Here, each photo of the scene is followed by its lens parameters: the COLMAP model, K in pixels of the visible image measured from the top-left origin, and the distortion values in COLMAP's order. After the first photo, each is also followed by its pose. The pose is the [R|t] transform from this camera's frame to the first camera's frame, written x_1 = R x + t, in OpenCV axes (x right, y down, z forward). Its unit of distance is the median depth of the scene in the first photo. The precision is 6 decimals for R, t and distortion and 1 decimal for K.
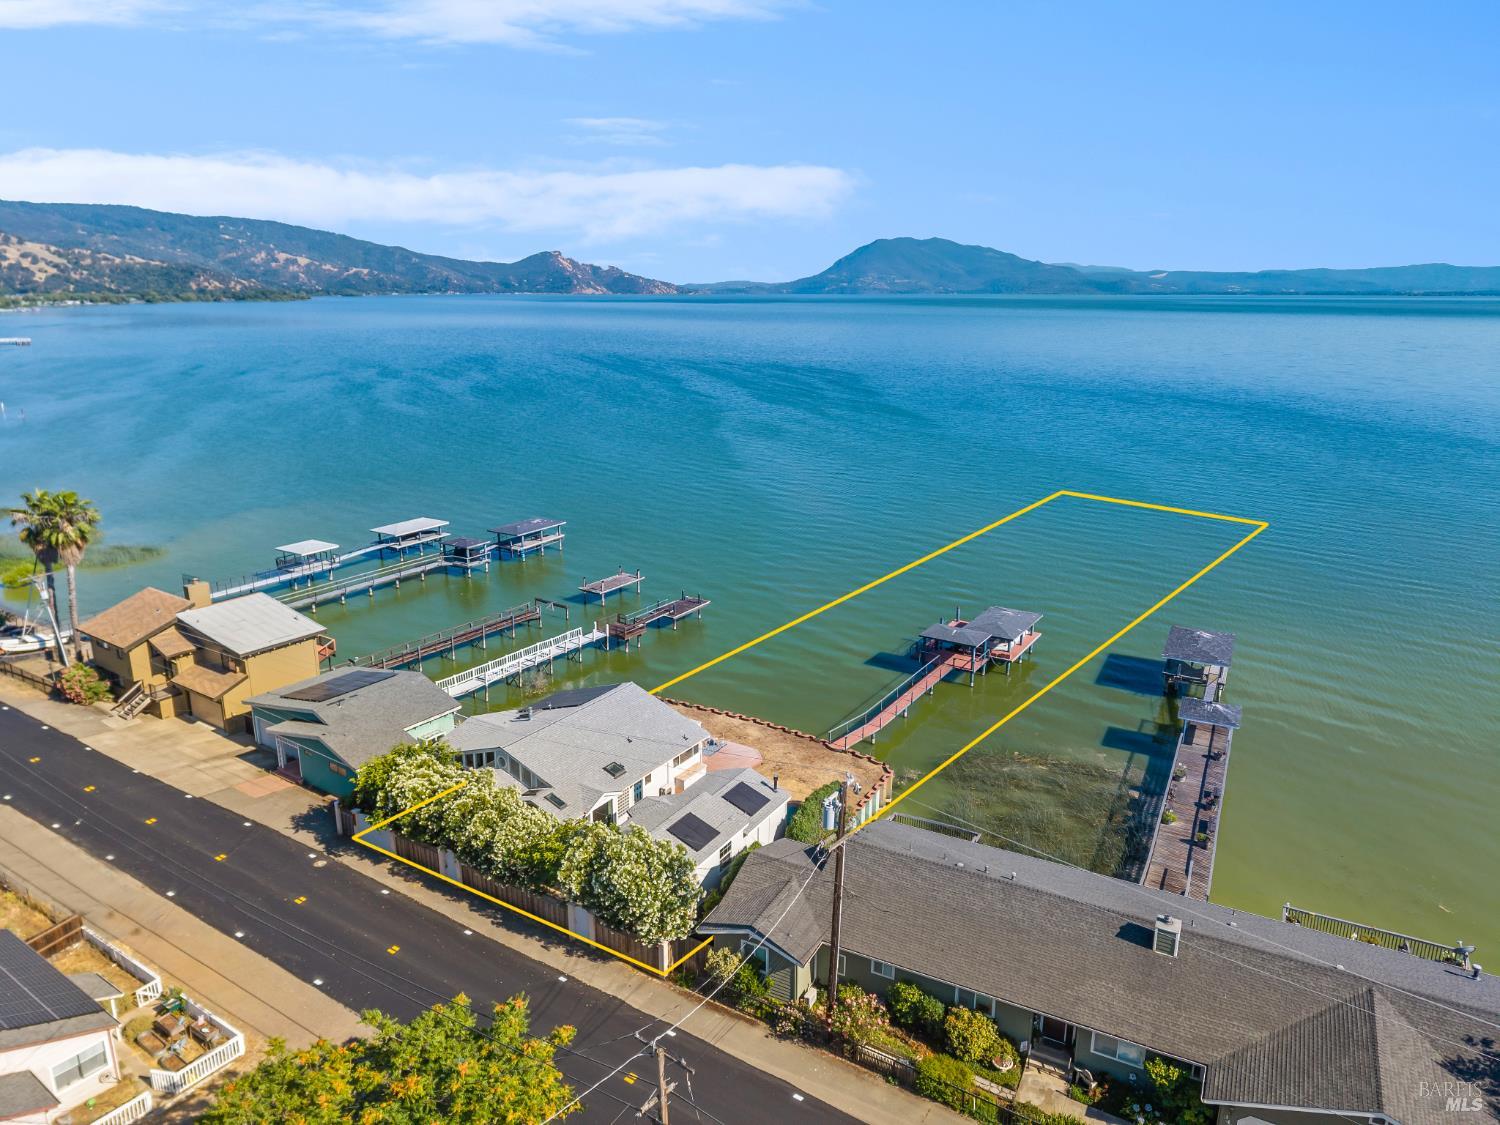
lens RADIAL K [[1012.0, 0, 740.0], [0, 1012.0, 566.1], [0, 0, 1]] dist [0.034960, -0.044188]
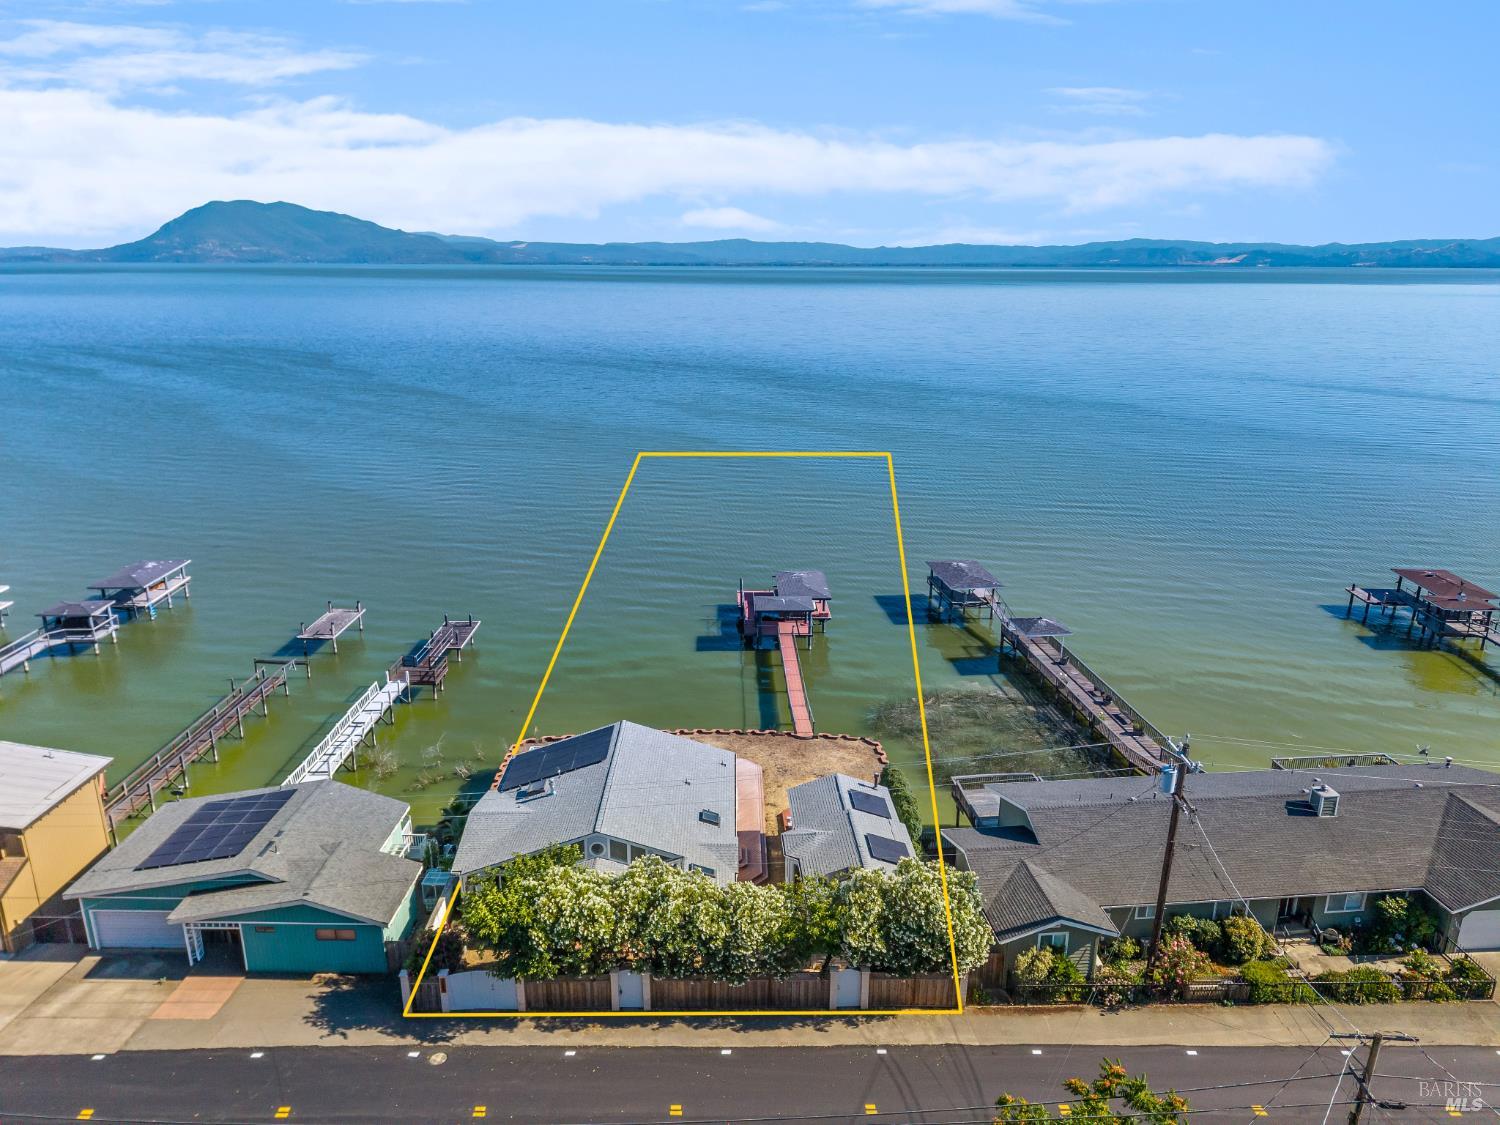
lens RADIAL K [[1016.5, 0, 731.3], [0, 1016.5, 562.0], [0, 0, 1]] dist [0.040596, -0.046955]
pose [[0.826273, -0.158814, 0.540418, -0.358281], [0.146642, 0.986996, 0.065844, -0.046521], [-0.543847, 0.024843, 0.838817, 0.163699]]
